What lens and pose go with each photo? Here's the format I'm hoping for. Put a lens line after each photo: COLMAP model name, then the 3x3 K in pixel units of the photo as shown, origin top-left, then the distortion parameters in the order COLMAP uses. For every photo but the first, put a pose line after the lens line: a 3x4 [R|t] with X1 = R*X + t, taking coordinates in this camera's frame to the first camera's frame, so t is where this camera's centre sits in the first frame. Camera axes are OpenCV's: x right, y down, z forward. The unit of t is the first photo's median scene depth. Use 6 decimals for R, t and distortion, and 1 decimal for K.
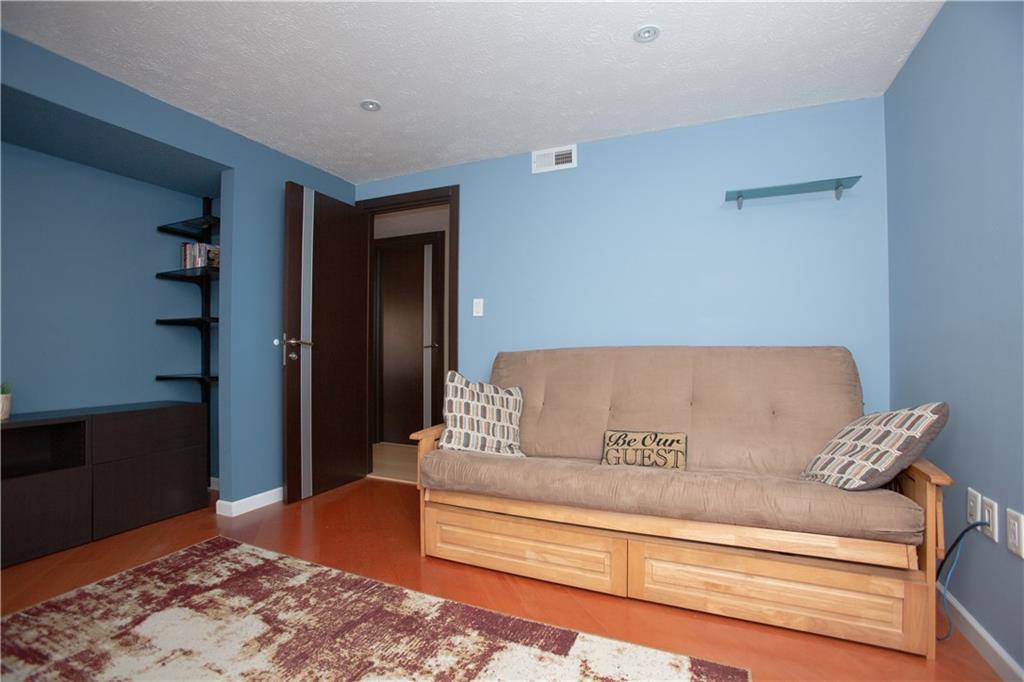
lens RADIAL K [[471.5, 0, 510.3], [0, 471.5, 342.3], [0, 0, 1]] dist [-0.072407, 0.020474]
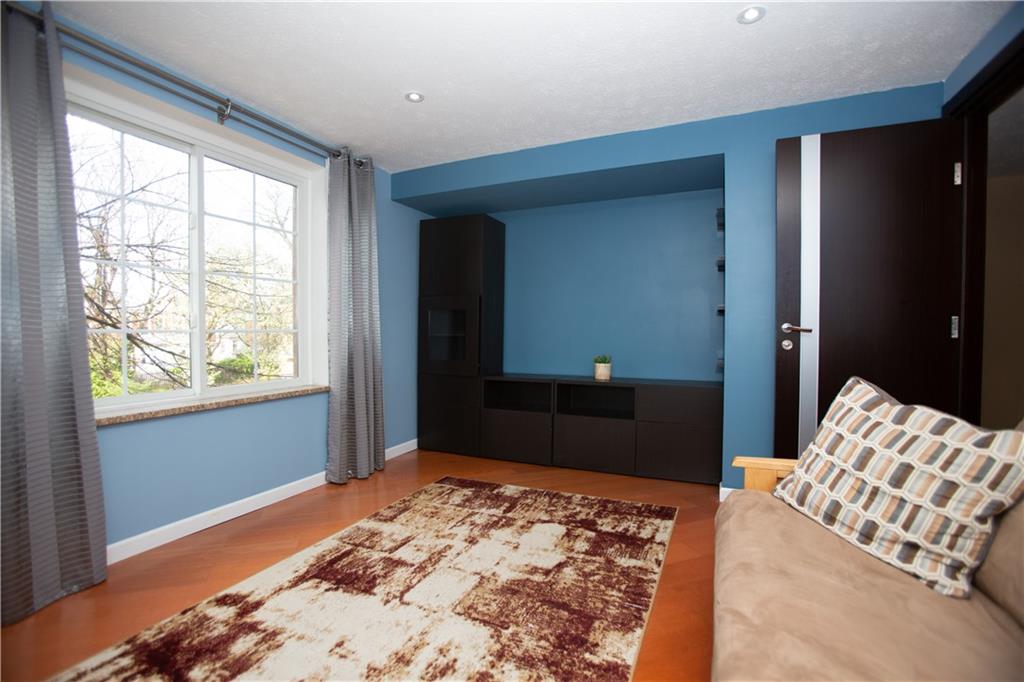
lens RADIAL K [[471.5, 0, 510.3], [0, 471.5, 342.3], [0, 0, 1]] dist [-0.072407, 0.020474]
pose [[-0.020634, 0.022362, -0.999537, 0.607693], [0.012760, 0.999674, 0.022101, 0.001180], [0.999706, -0.012298, -0.020912, 0.818356]]
